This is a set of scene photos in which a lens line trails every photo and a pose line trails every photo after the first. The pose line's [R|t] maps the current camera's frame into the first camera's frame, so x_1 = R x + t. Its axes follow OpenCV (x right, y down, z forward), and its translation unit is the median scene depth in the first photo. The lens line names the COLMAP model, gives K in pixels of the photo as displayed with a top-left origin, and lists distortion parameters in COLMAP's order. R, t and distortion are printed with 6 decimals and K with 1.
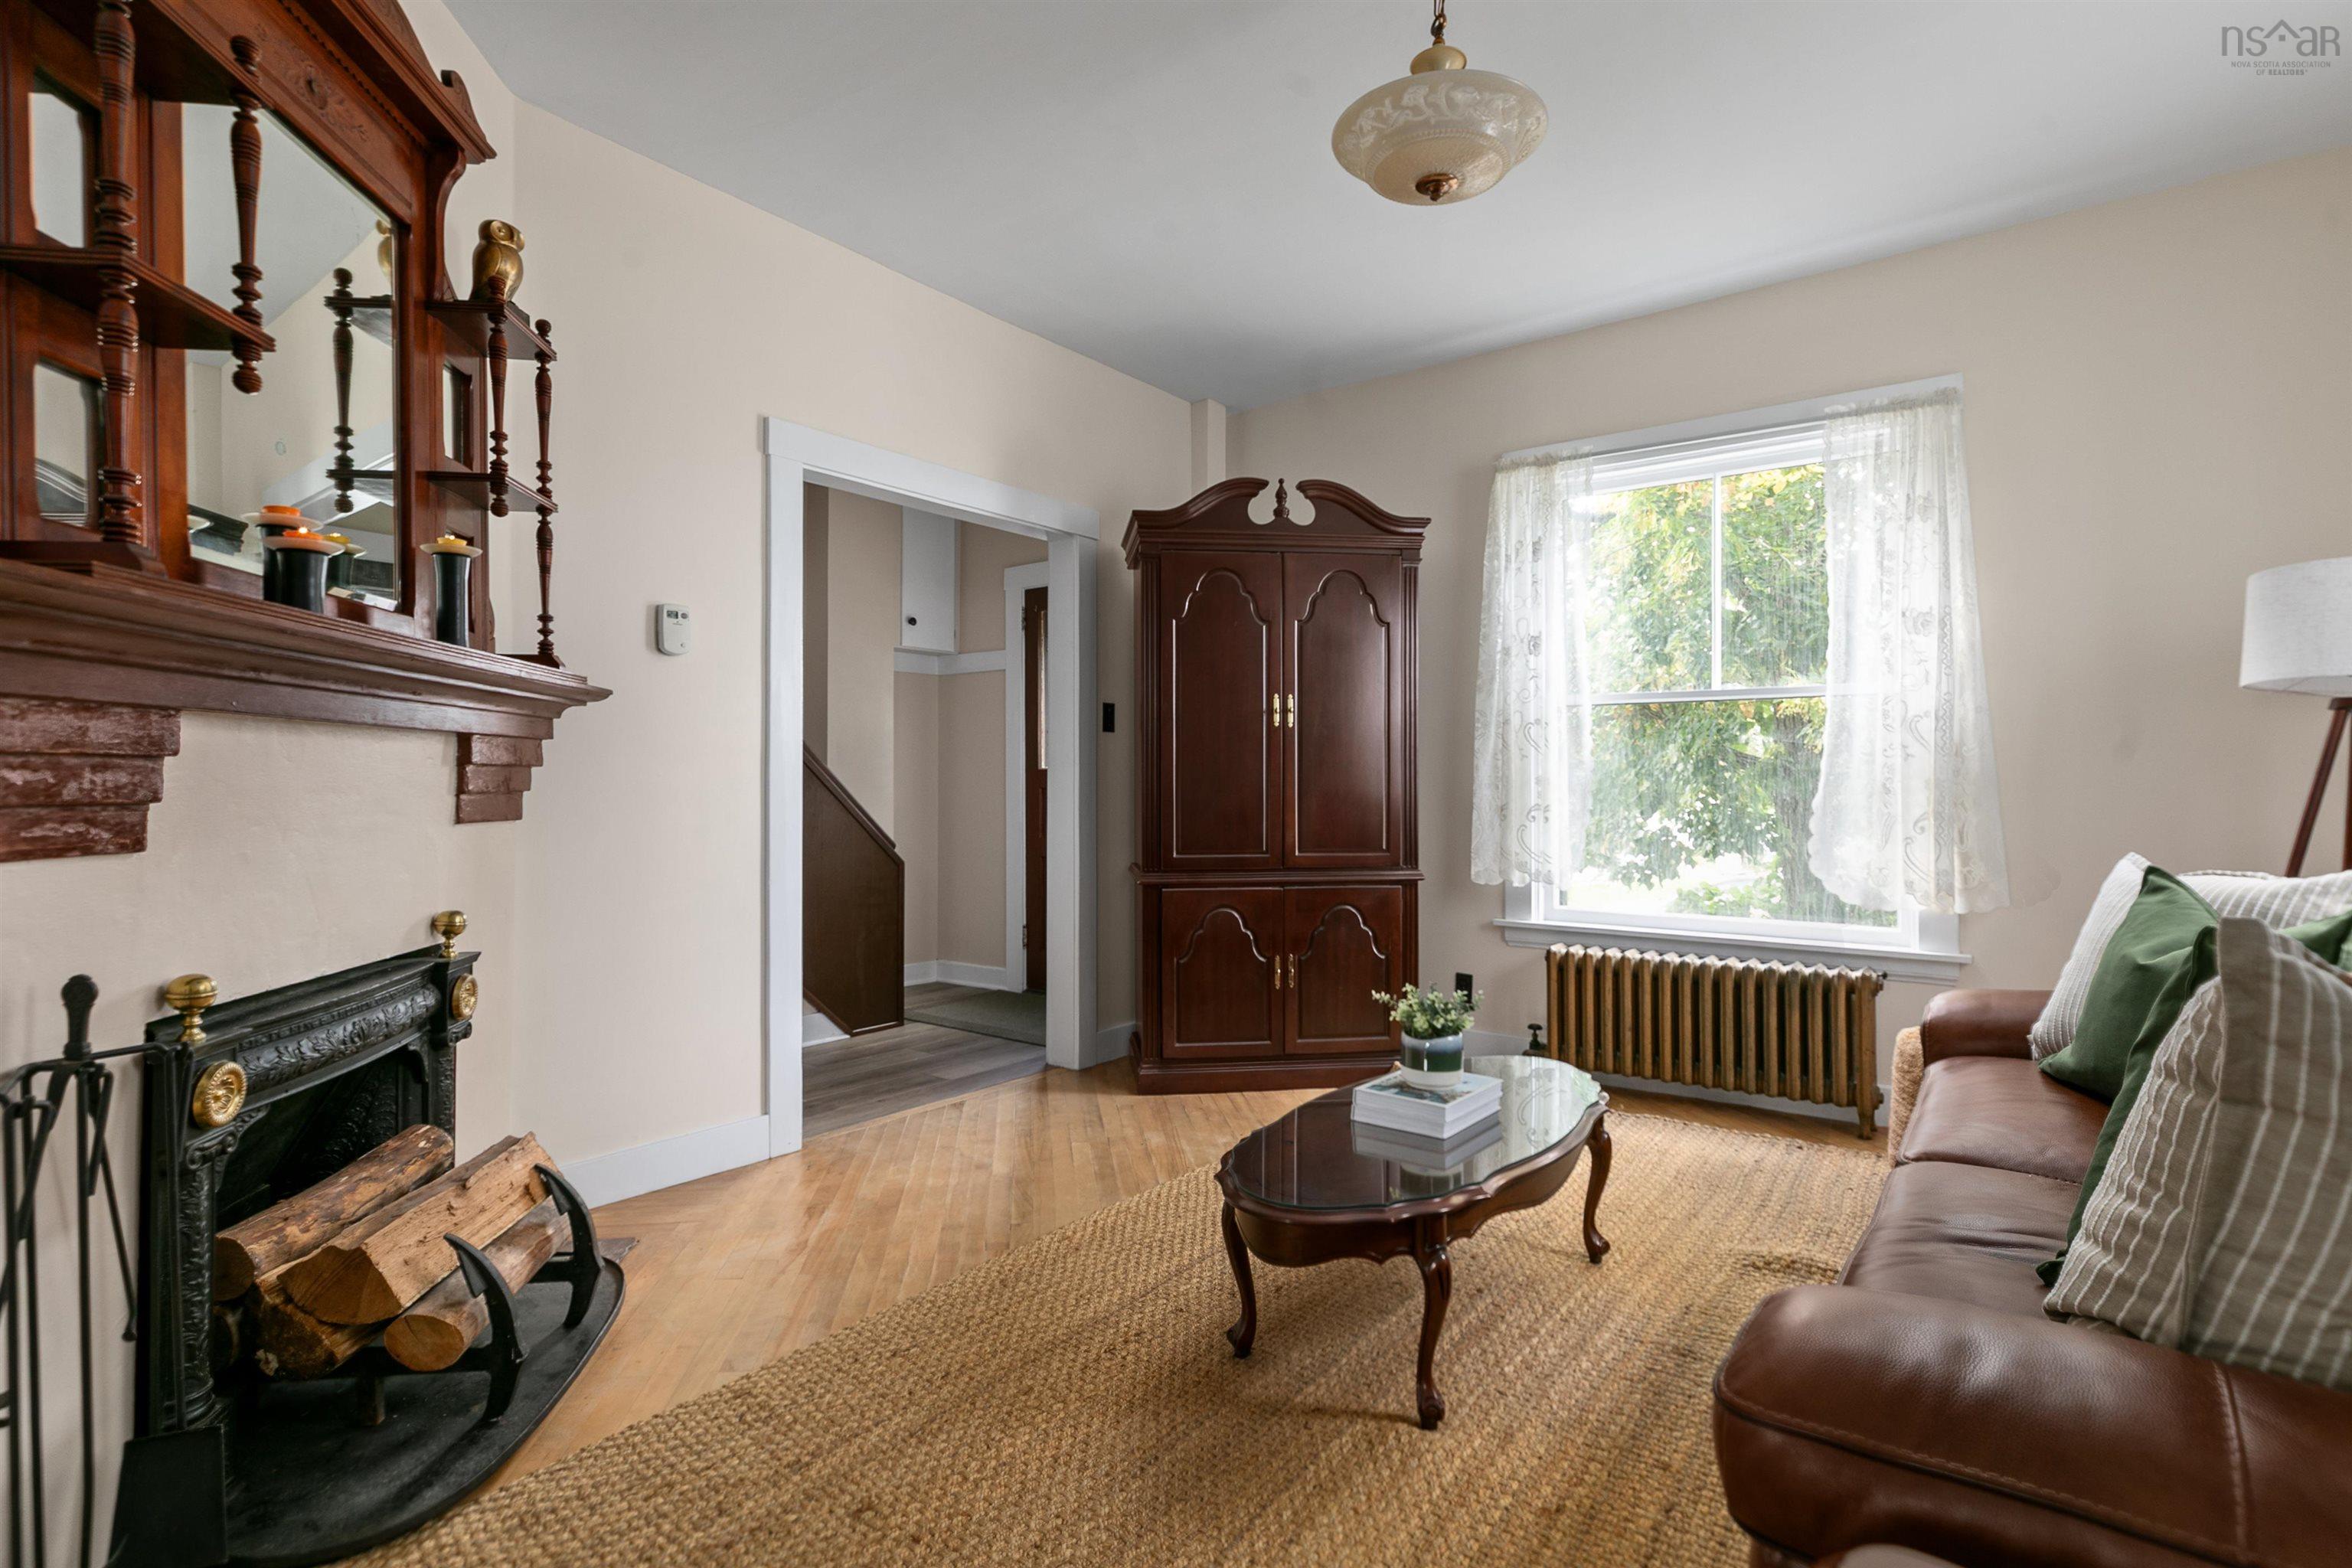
lens RADIAL K [[1190.6, 0, 1184.2], [0, 1190.6, 784.8], [0, 0, 1]] dist [-0.003356, -0.000059]
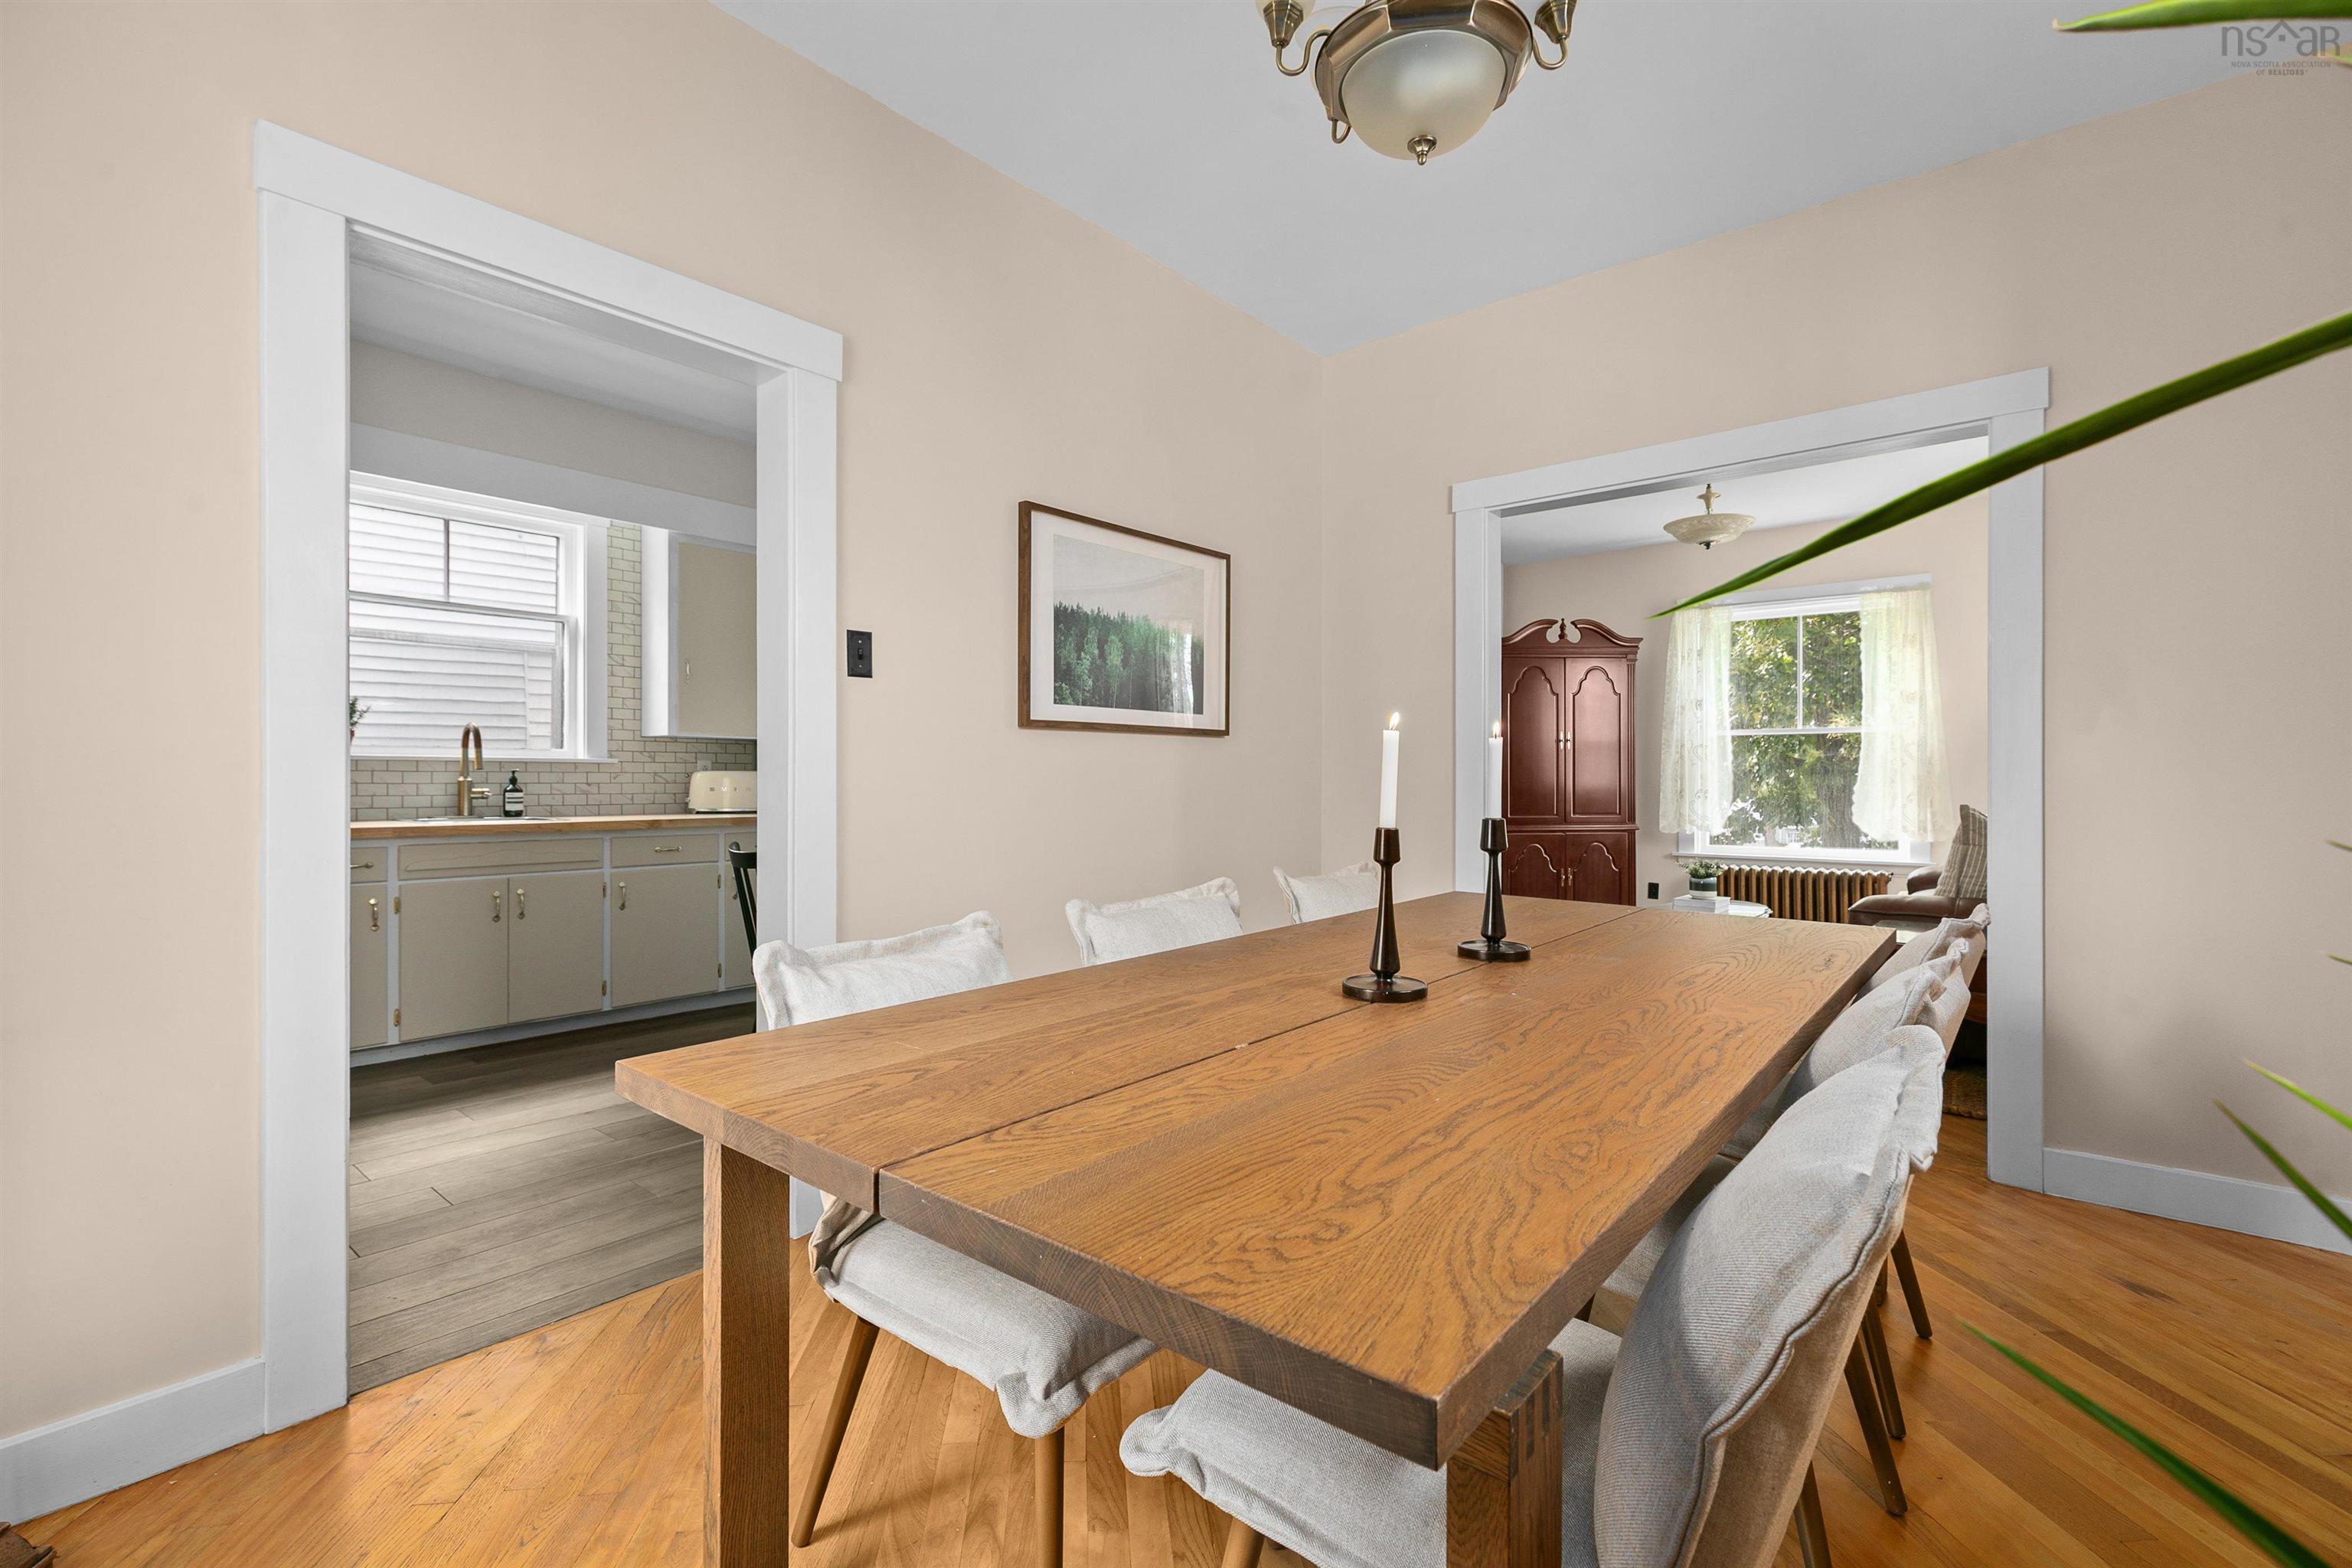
lens RADIAL K [[1076.9, 0, 1177.2], [0, 1076.9, 780.8], [0, 0, 1]] dist [0.002017, -0.000039]
pose [[0.998065, -0.002263, -0.062137, -0.493050], [0.002249, 0.999997, -0.000286, 0.002259], [0.062138, 0.000145, 0.998068, -0.874527]]
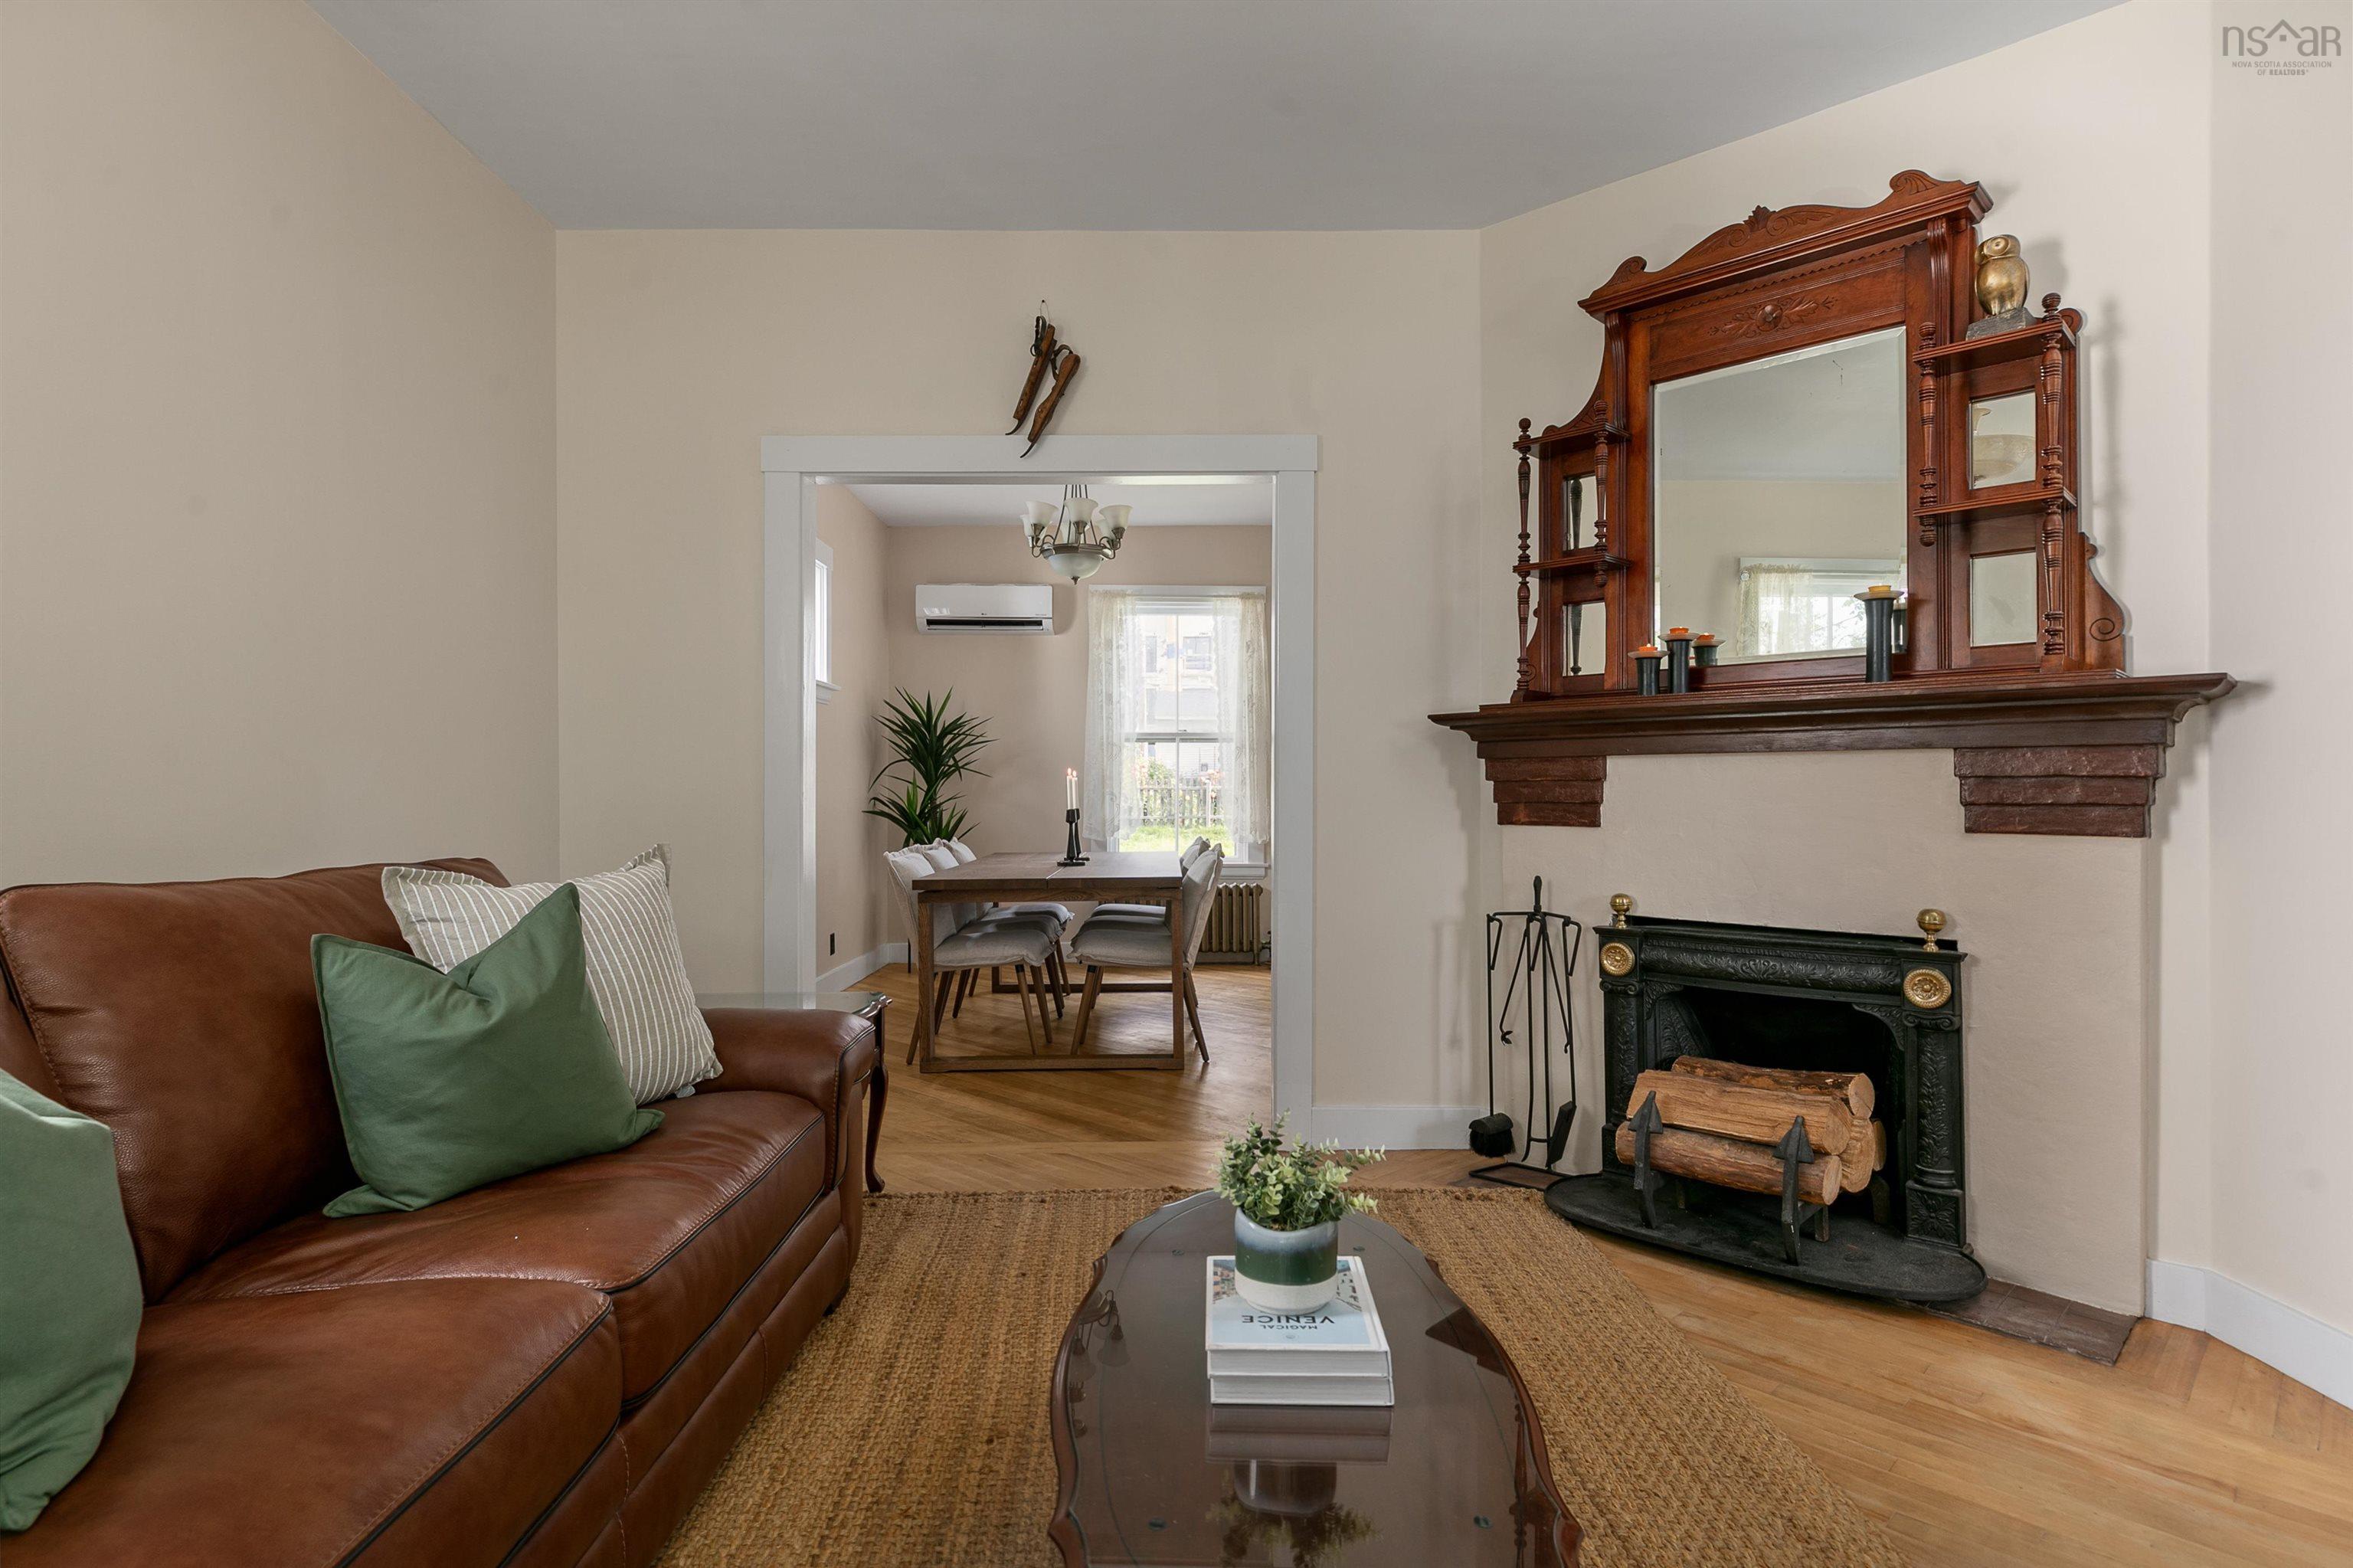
lens RADIAL K [[1223.9, 0, 1167.1], [0, 1223.9, 781.6], [0, 0, 1]] dist [-0.000537, -0.000070]
pose [[-0.801301, -0.011826, -0.598144, 0.326110], [-0.007719, 0.999926, -0.009430, 0.001303], [0.598211, -0.002939, -0.801333, 0.767074]]
